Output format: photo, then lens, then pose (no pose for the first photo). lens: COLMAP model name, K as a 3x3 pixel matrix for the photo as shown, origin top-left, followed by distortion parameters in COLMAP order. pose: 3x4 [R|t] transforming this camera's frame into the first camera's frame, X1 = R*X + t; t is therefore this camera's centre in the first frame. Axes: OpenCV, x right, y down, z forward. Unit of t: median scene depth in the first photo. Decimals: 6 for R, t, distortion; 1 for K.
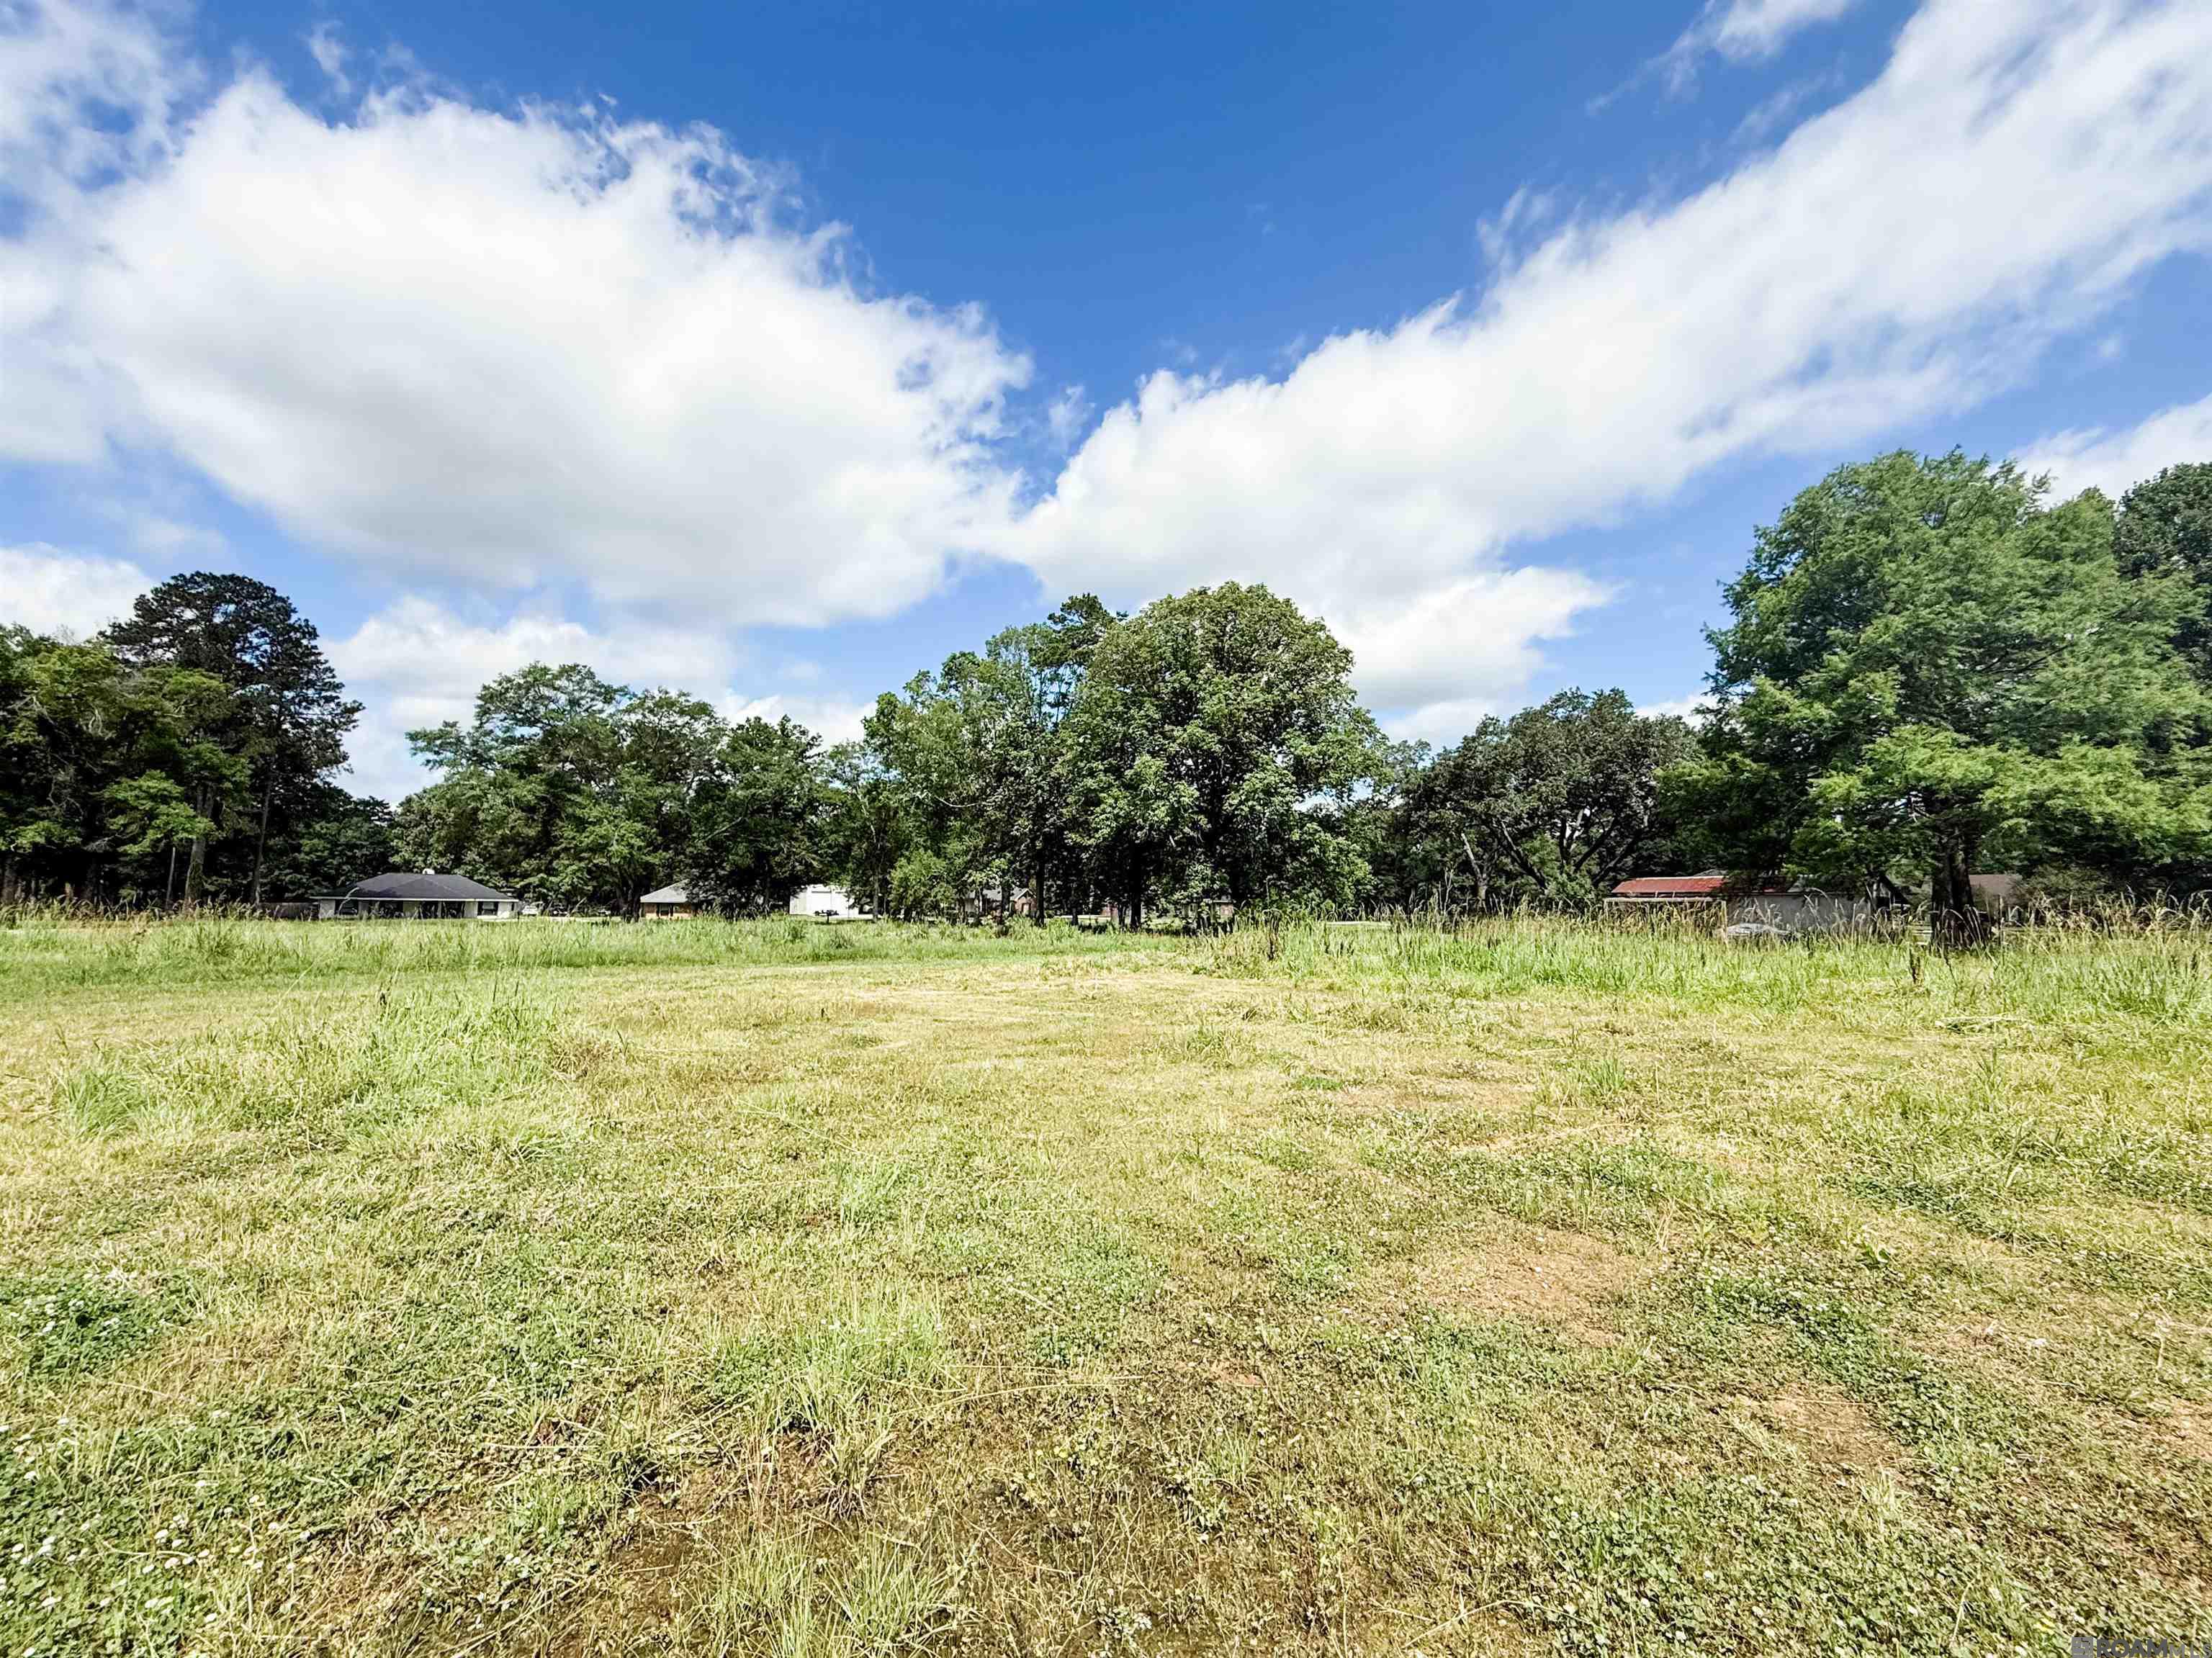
lens RADIAL K [[912.2, 0, 1105.2], [0, 912.2, 827.4], [0, 0, 1]] dist [0.000370, 0.000131]
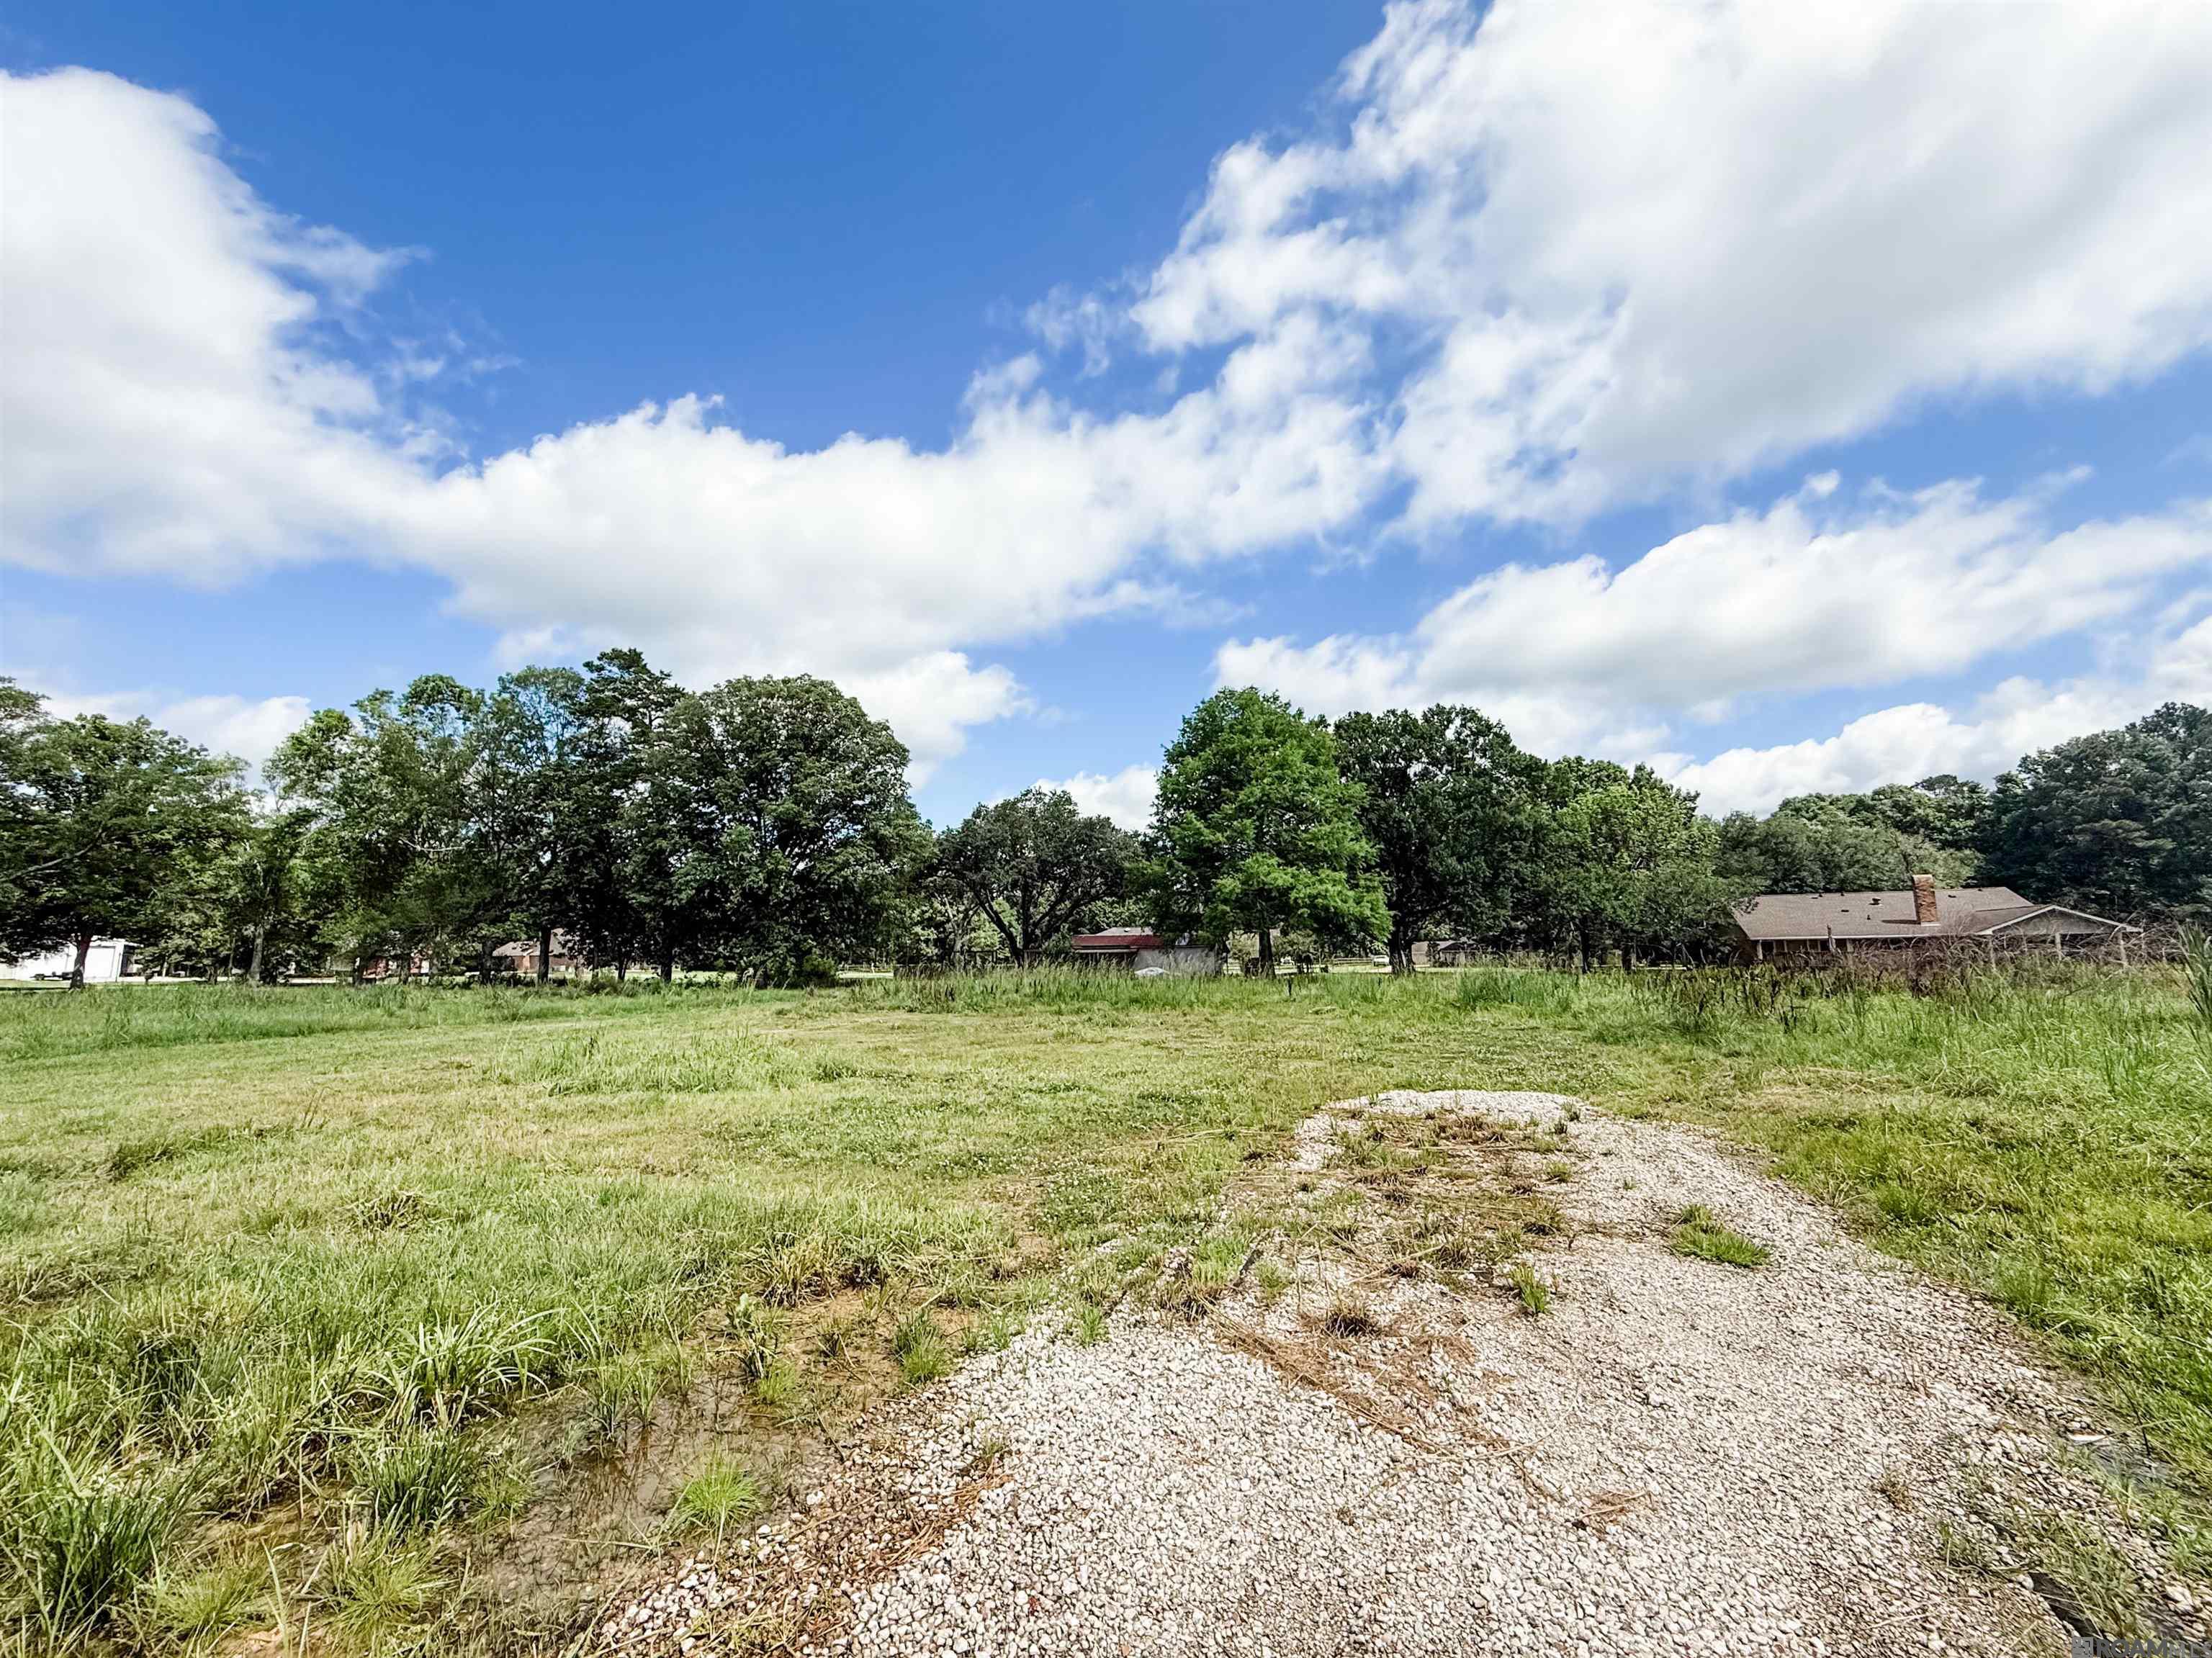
lens RADIAL K [[886.9, 0, 1106.0], [0, 886.9, 829.0], [0, 0, 1]] dist [-0.001677, -0.000162]
pose [[0.814698, 0.070799, 0.575547, -0.152392], [-0.039067, 0.996965, -0.067338, -0.013726], [-0.578568, 0.032376, 0.814991, -0.096708]]
